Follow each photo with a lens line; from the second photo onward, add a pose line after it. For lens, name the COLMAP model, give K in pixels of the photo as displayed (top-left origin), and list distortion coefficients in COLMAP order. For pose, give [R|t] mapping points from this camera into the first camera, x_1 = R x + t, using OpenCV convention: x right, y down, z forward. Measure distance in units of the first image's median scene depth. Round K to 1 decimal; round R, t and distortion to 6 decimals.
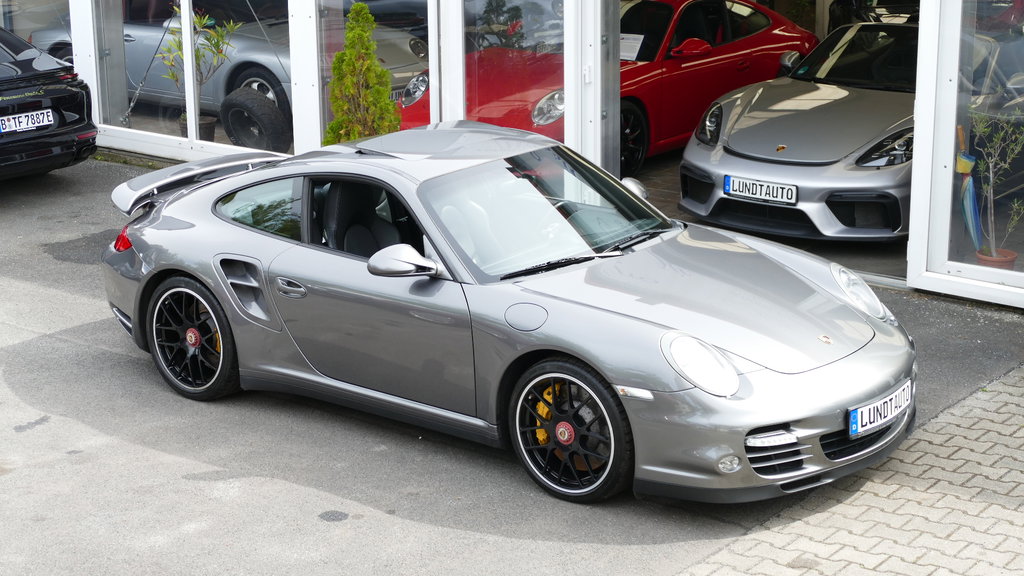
lens RADIAL K [[2040.0, 0, 509.7], [0, 2040.0, 289.2], [0, 0, 1]] dist [-0.096353, 0.000000]
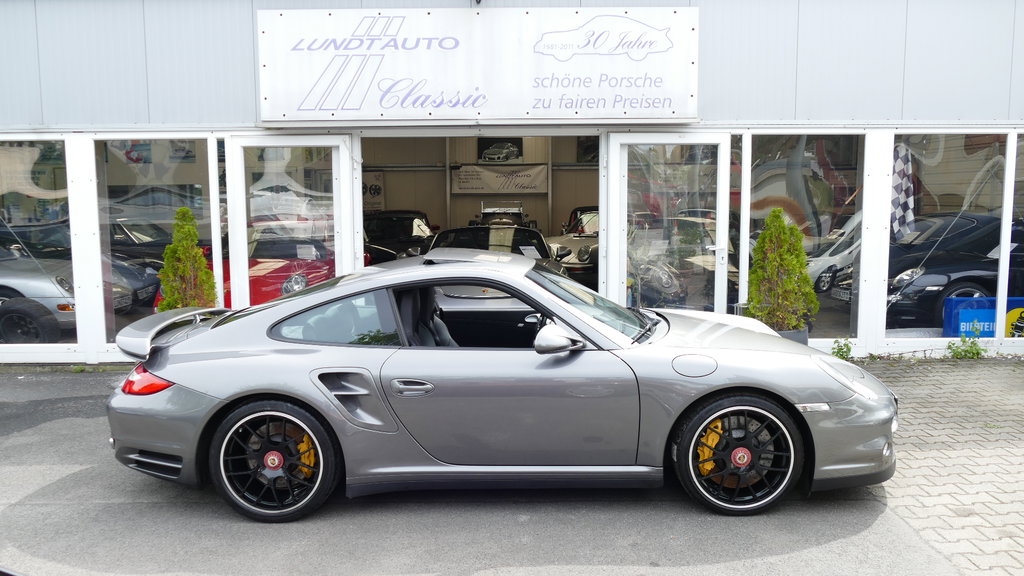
lens RADIAL K [[849.5, 0, 517.4], [0, 849.5, 294.7], [0, 0, 1]] dist [-0.018864, 0.006164]
pose [[0.775687, -0.066033, 0.627654, -0.363118], [0.165597, 0.980962, -0.101449, 0.006438], [-0.609006, 0.182630, 0.771854, 0.661566]]
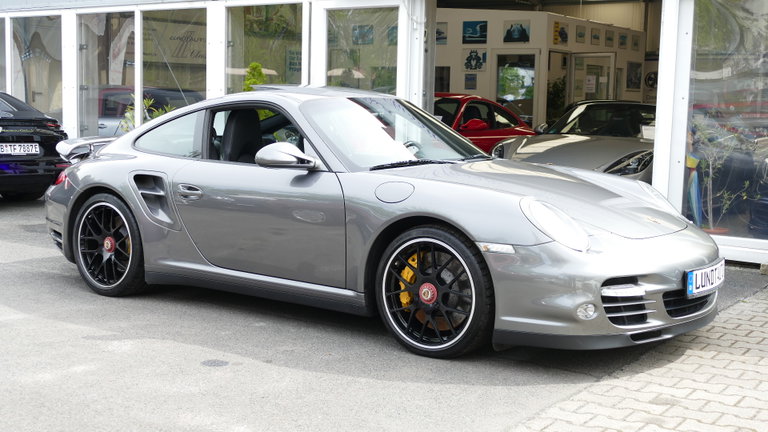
lens RADIAL K [[1021.4, 0, 387.4], [0, 1021.4, 210.6], [0, 0, 1]] dist [-0.045662, 0.000000]
pose [[0.997793, 0.030346, 0.059060, -0.028429], [-0.020174, 0.985958, -0.165768, 0.115151], [-0.063261, 0.164211, 0.984395, 0.431281]]
